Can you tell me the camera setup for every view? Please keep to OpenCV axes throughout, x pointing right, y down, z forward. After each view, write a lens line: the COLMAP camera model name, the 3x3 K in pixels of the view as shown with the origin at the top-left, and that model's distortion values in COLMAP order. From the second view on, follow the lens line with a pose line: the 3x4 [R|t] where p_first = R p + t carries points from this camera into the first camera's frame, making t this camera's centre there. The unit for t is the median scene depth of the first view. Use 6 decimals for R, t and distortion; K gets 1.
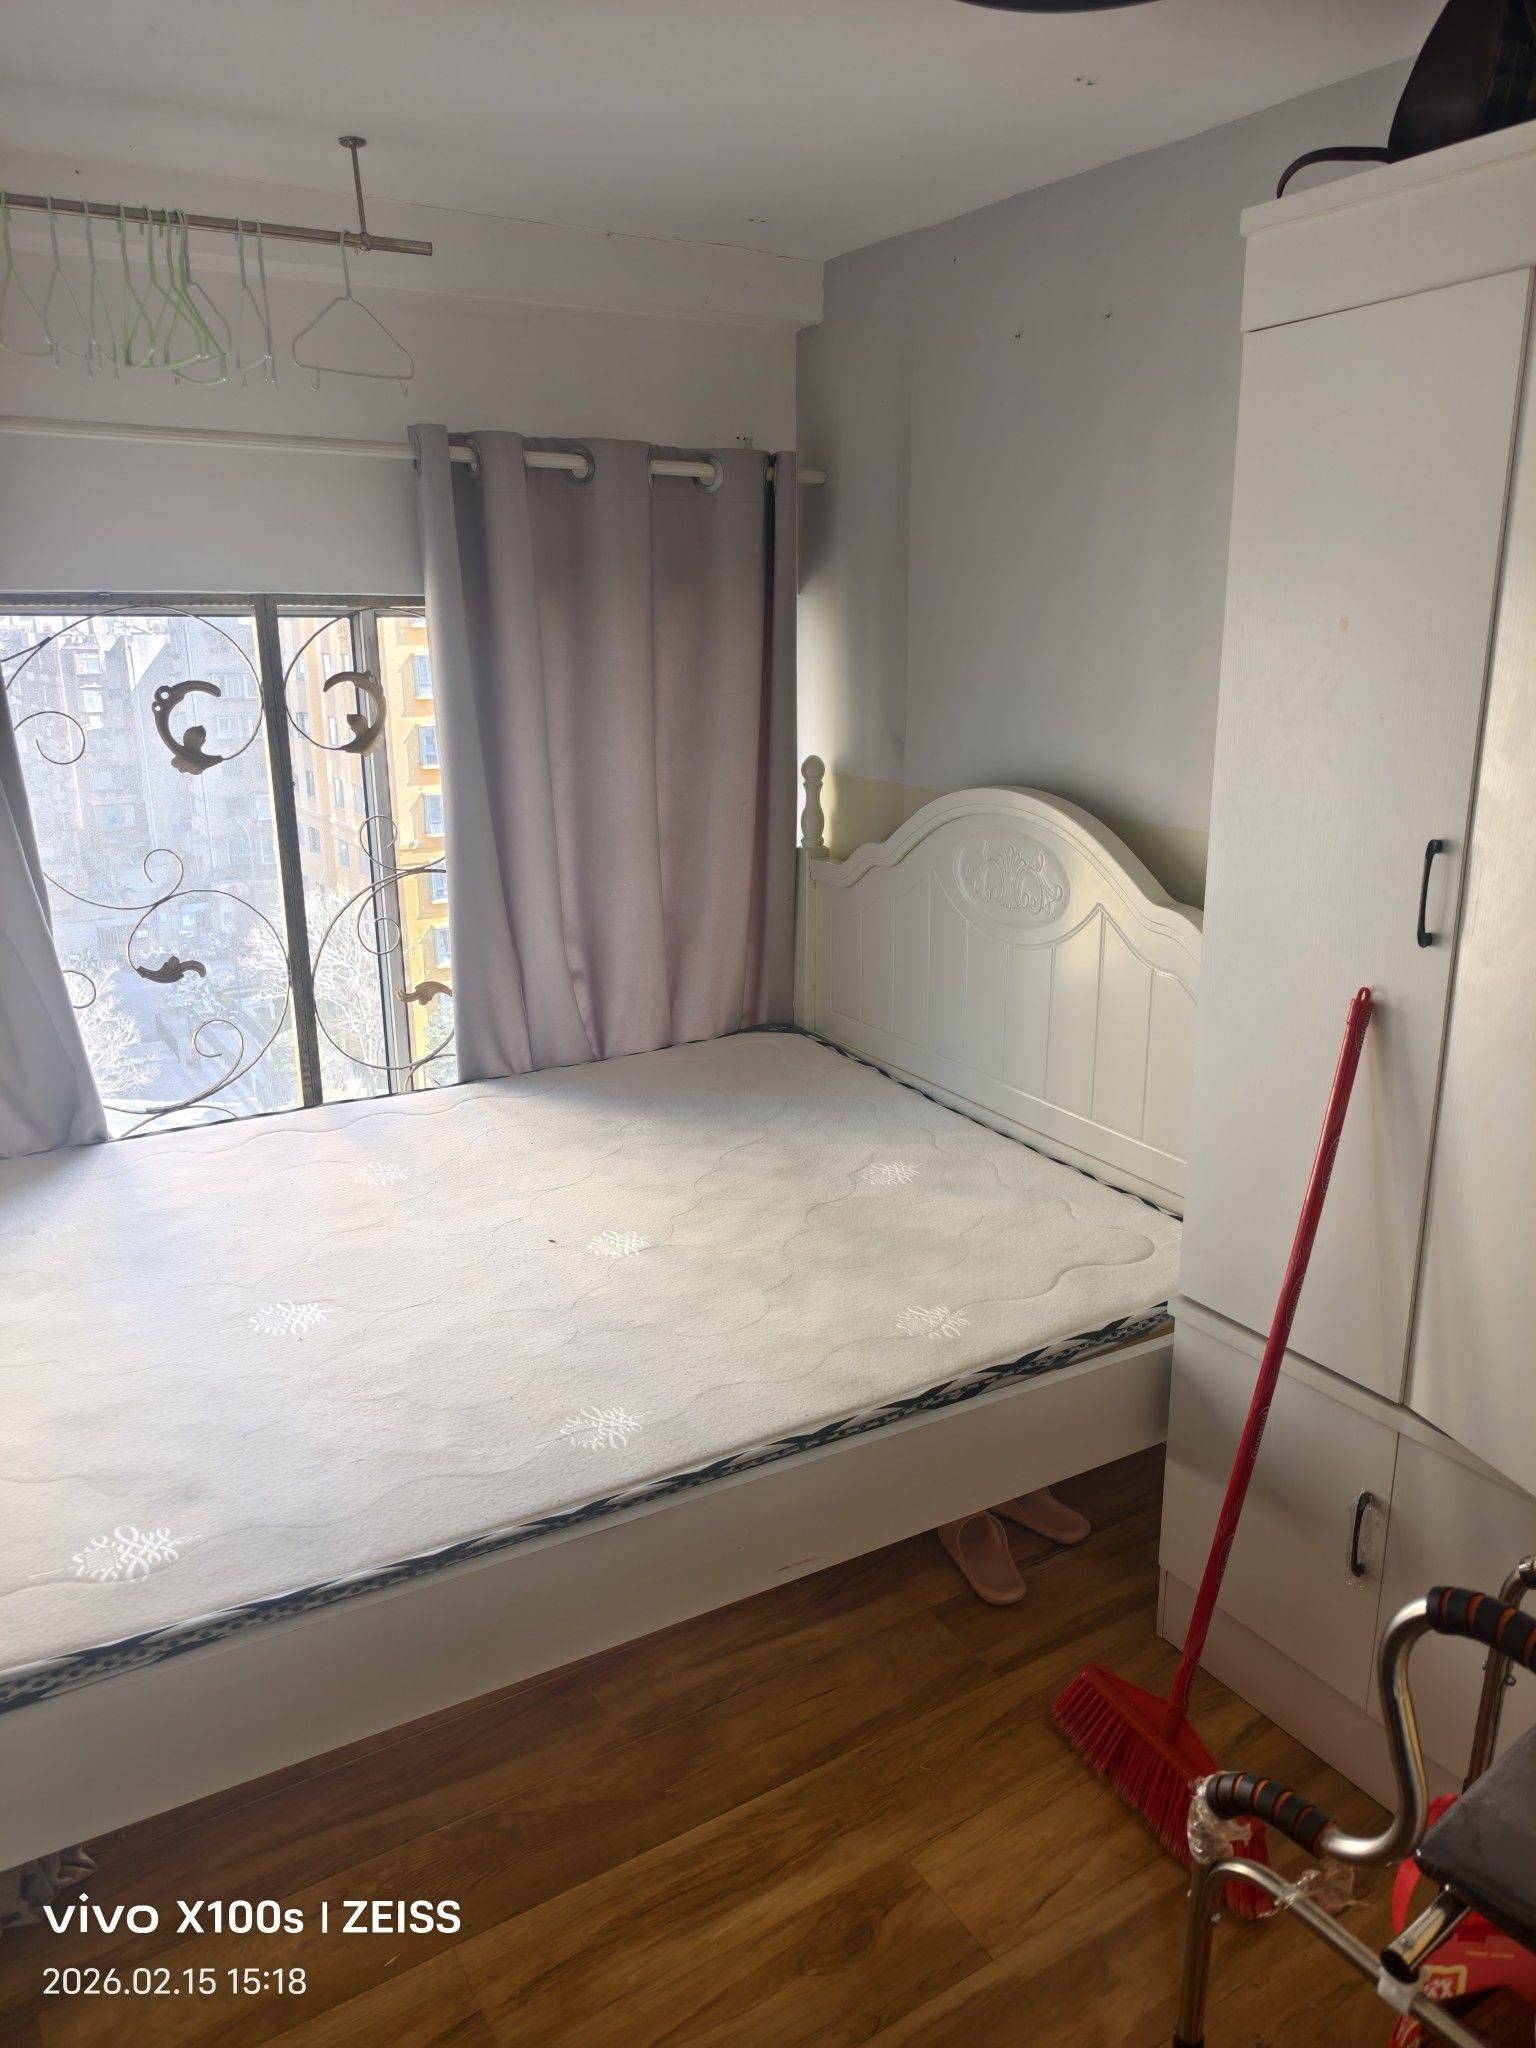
lens RADIAL K [[1434.1, 0, 775.0], [0, 1434.1, 1023.7], [0, 0, 1]] dist [0.009507, -0.008870]
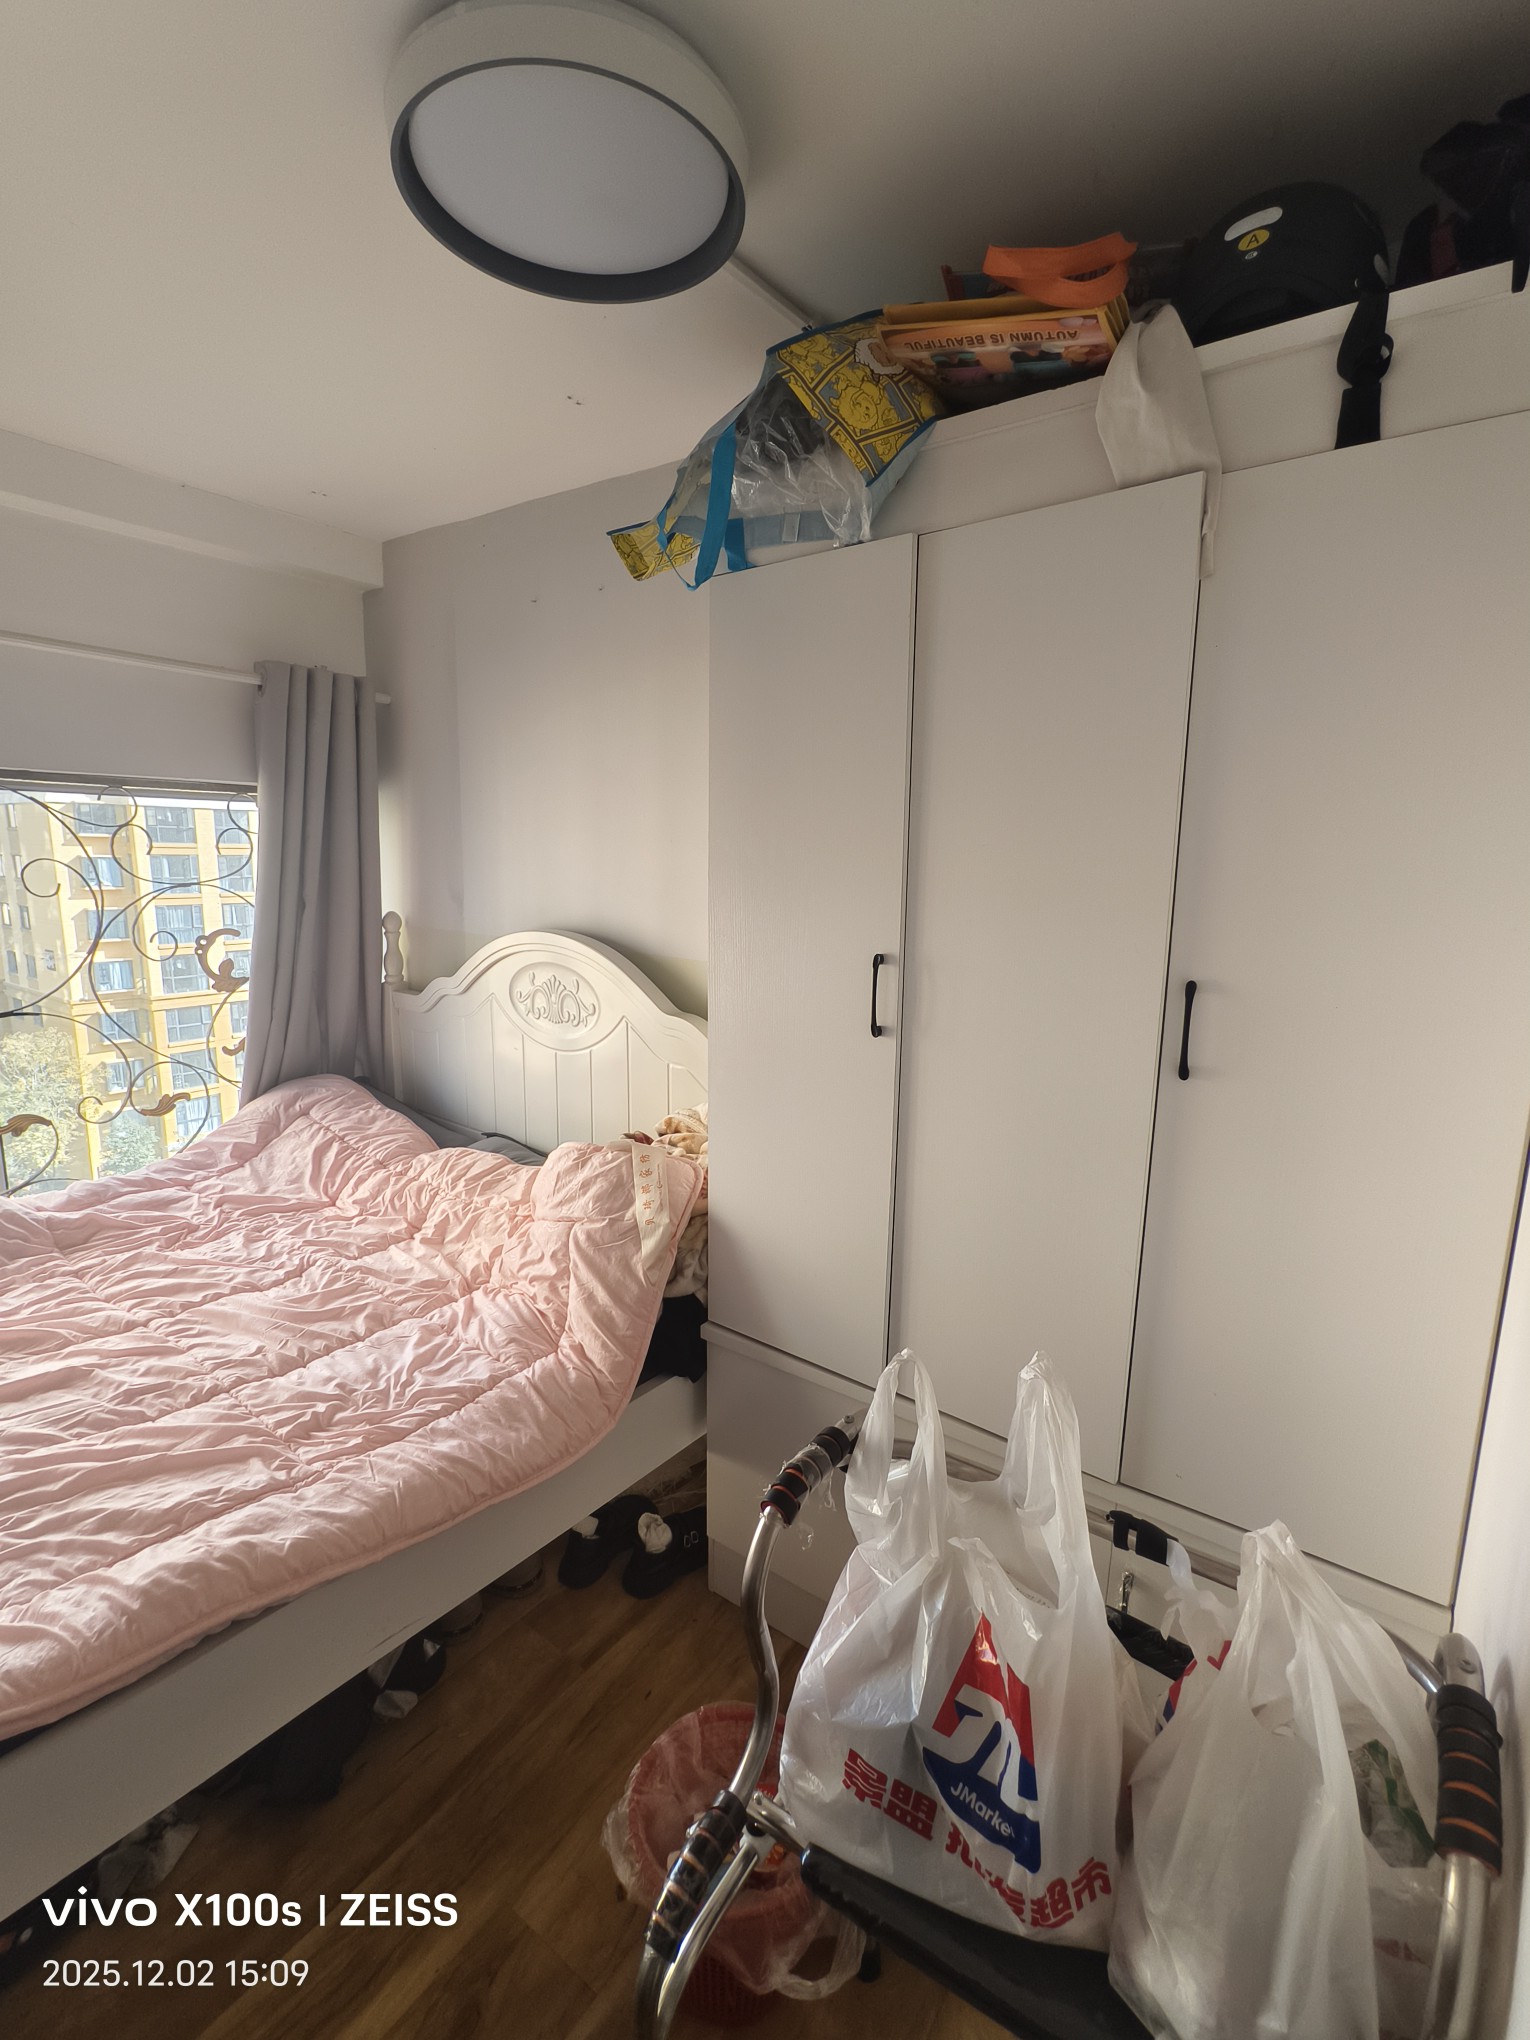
lens RADIAL K [[936.1, 0, 757.5], [0, 936.1, 1015.1], [0, 0, 1]] dist [-0.052660, 0.051846]
pose [[0.928432, -0.046291, 0.368607, 0.031848], [0.077599, 0.994484, -0.070563, -0.016390], [-0.363307, 0.094116, 0.926903, 0.192468]]
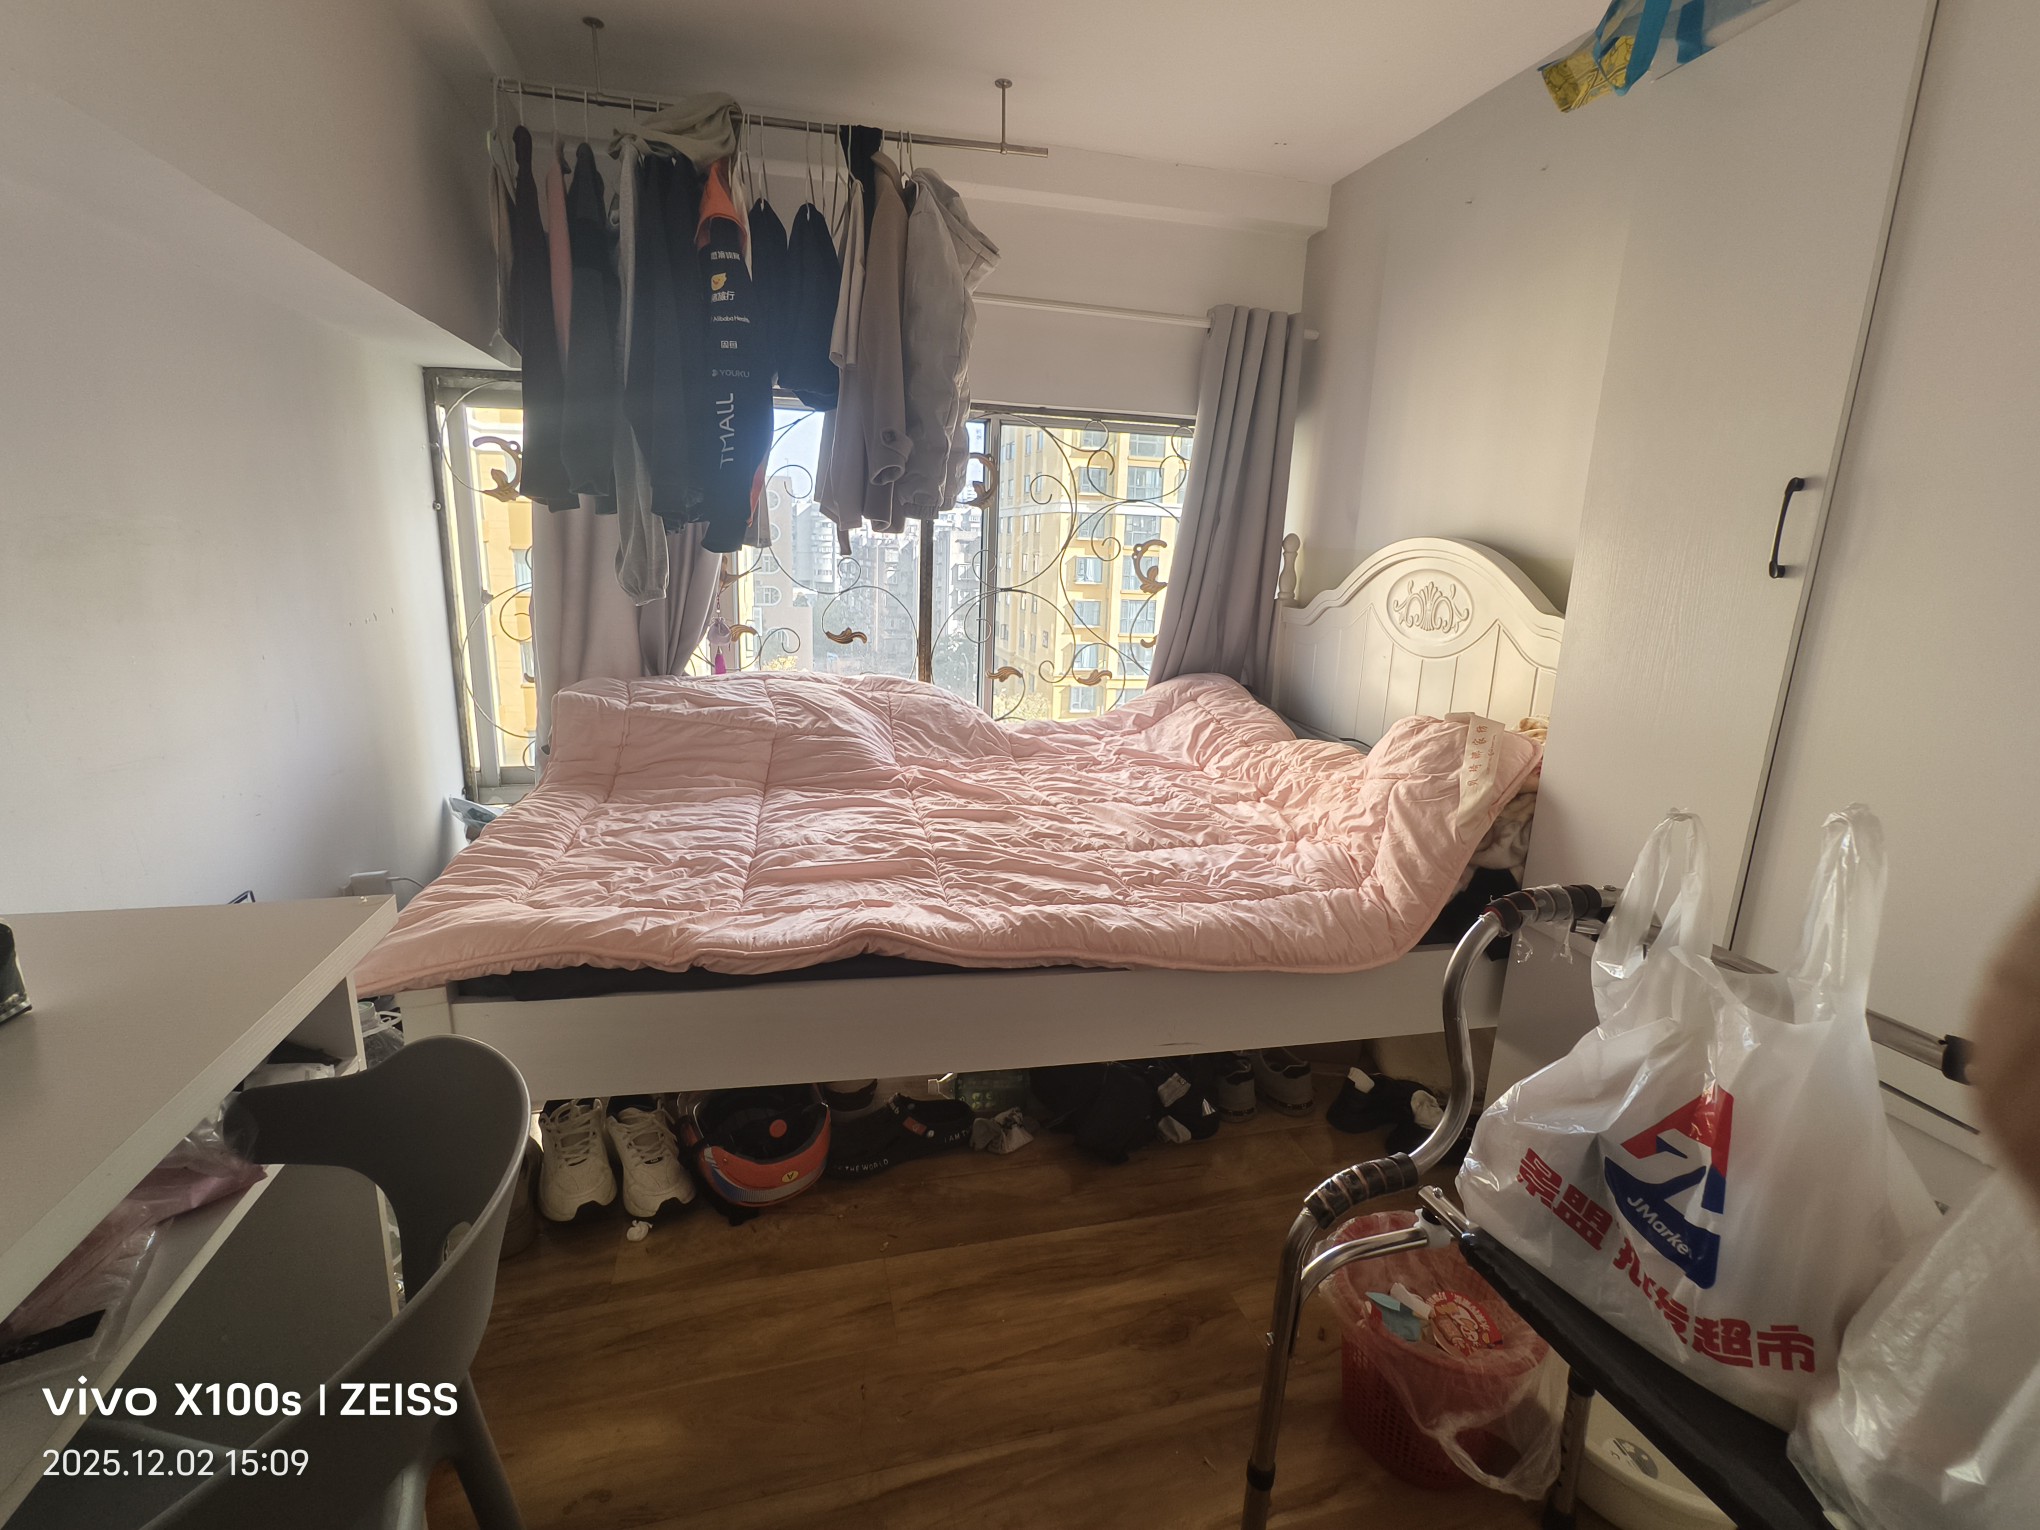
lens RADIAL K [[936.1, 0, 1015.0], [0, 936.1, 757.1], [0, 0, 1]] dist [-0.052660, 0.051846]
pose [[0.950883, 0.104997, -0.291199, 0.084441], [-0.120856, 0.991981, -0.036969, 0.140184], [0.284982, 0.070346, 0.955948, 0.111508]]
